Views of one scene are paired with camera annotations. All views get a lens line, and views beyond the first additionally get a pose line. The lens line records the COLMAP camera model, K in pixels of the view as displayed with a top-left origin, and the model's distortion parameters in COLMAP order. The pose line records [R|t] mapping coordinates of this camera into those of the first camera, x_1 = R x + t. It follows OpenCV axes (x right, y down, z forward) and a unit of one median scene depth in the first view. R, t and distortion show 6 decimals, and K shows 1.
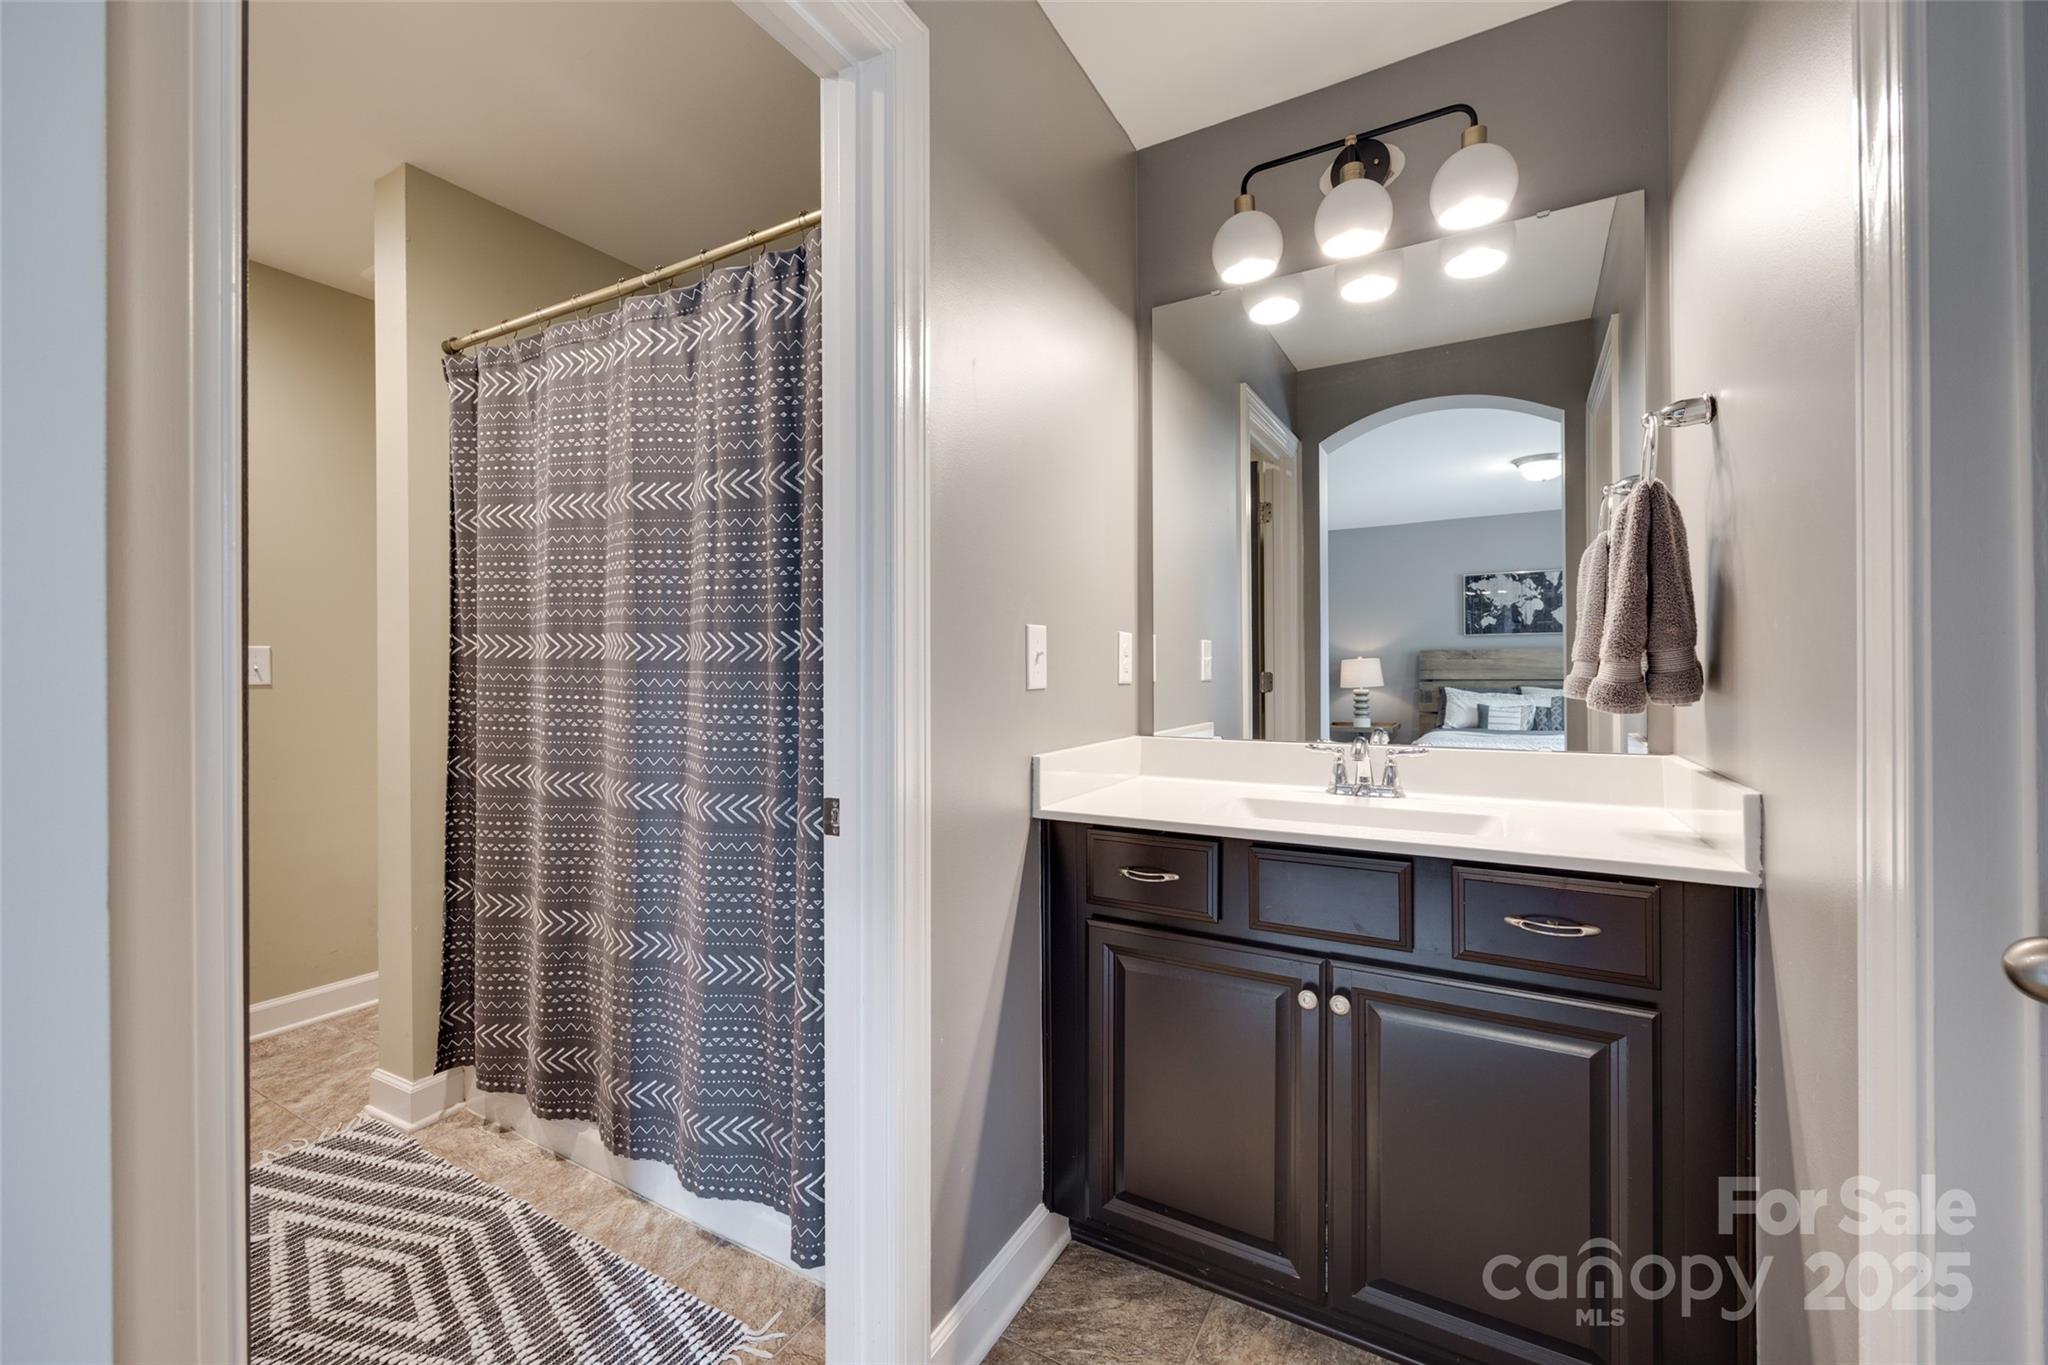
lens RADIAL K [[823.7, 0, 1017.4], [0, 823.7, 670.7], [0, 0, 1]] dist [-0.003842, -0.000107]
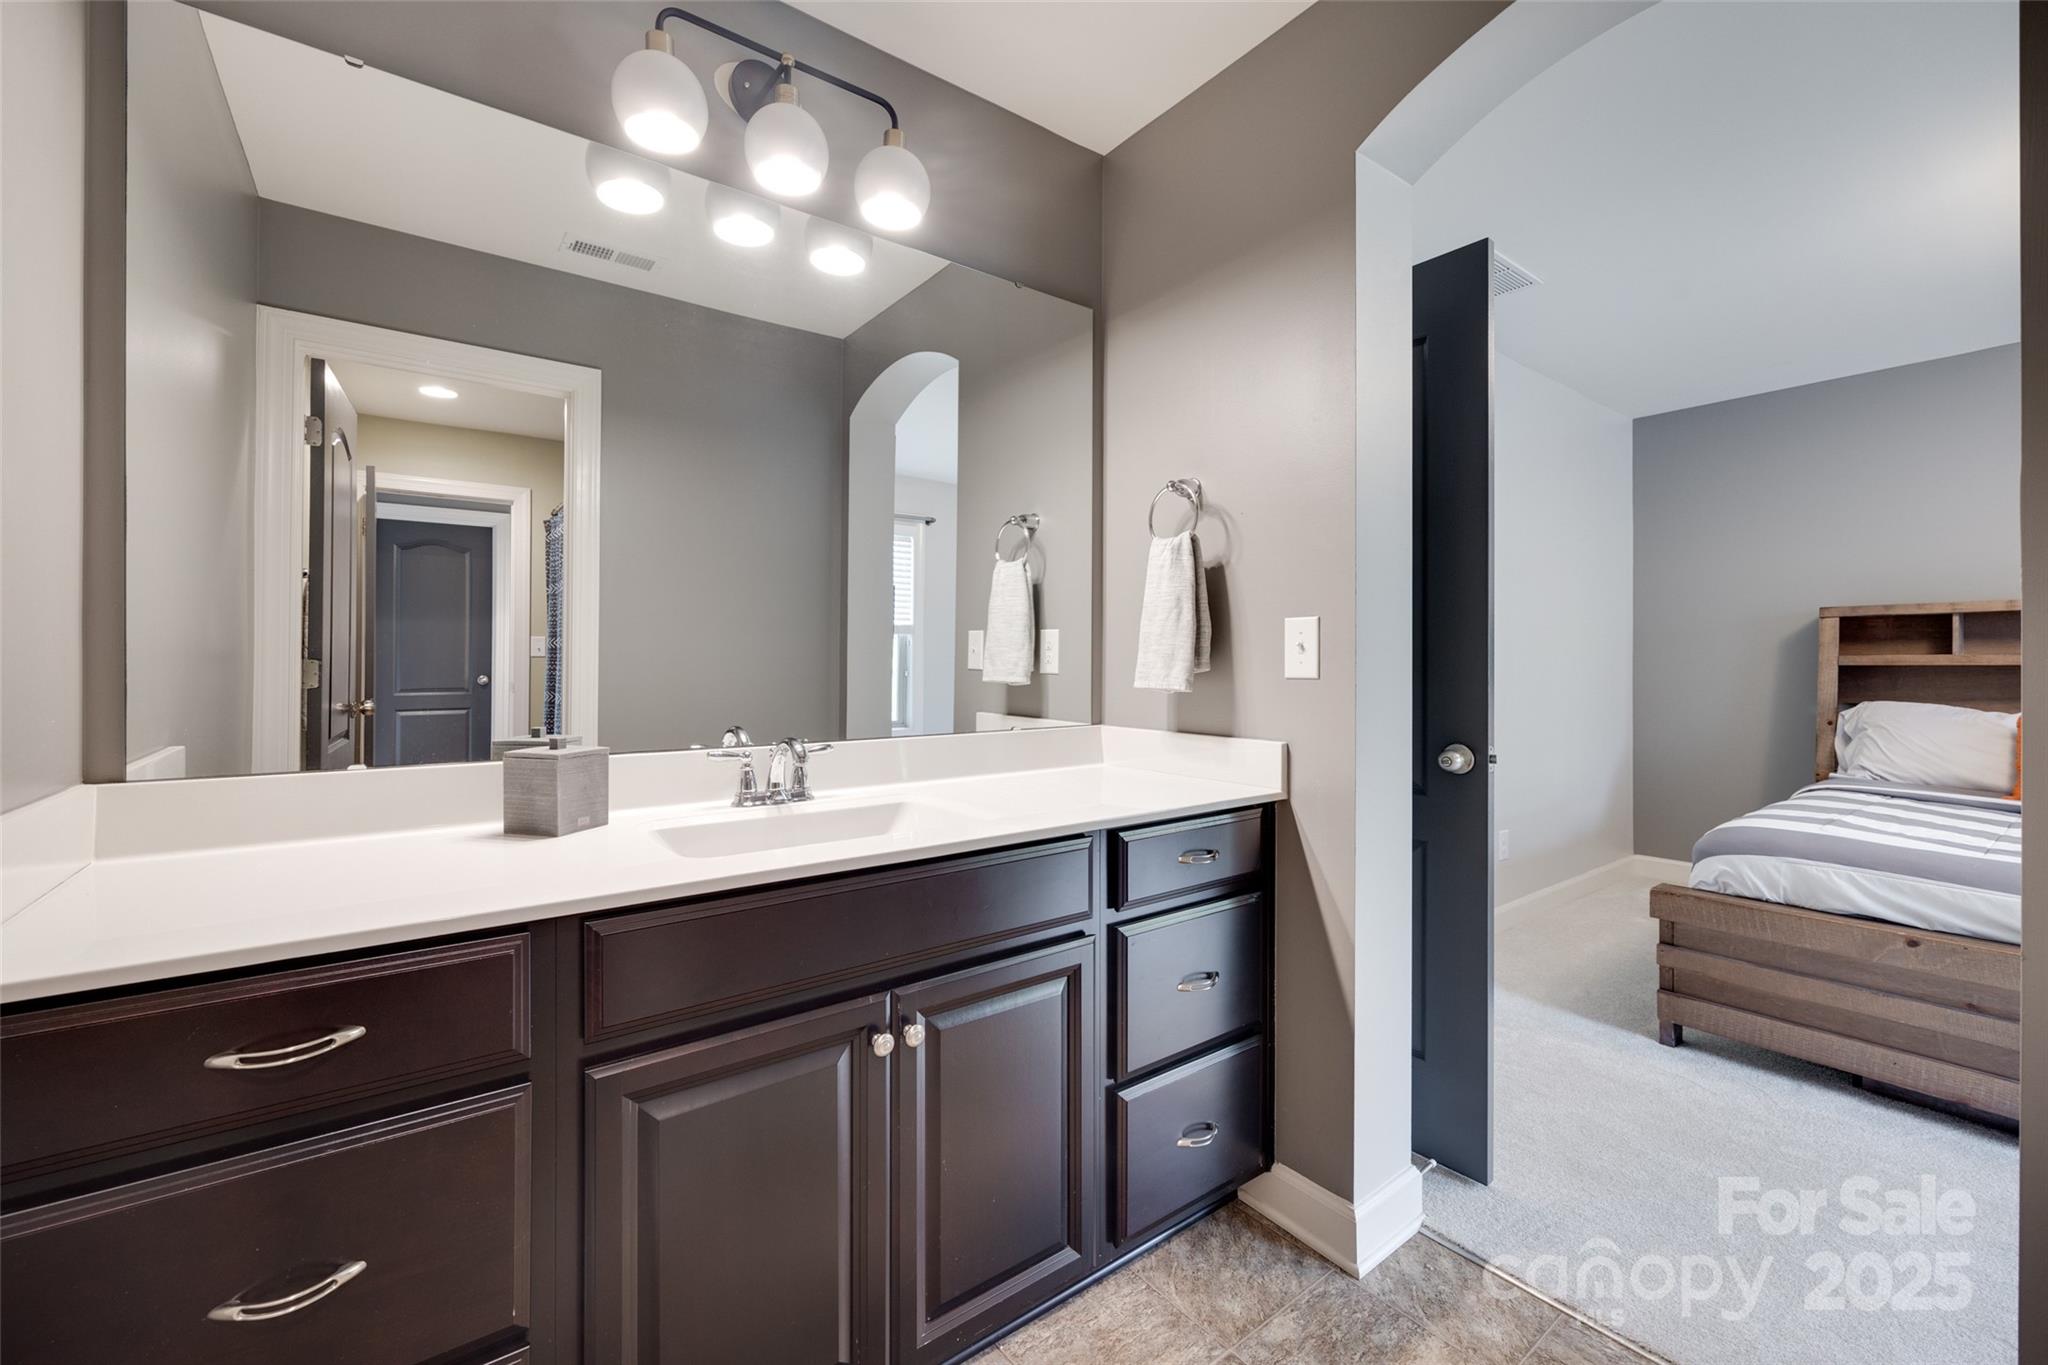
lens RADIAL K [[823.7, 0, 1023.3], [0, 823.7, 670.7], [0, 0, 1]] dist [-0.003842, -0.000107]
pose [[0.400932, 0.007577, 0.916076, -0.290299], [0.004204, 0.999940, -0.010111, 0.020744], [-0.916098, 0.007905, 0.400876, 0.416979]]
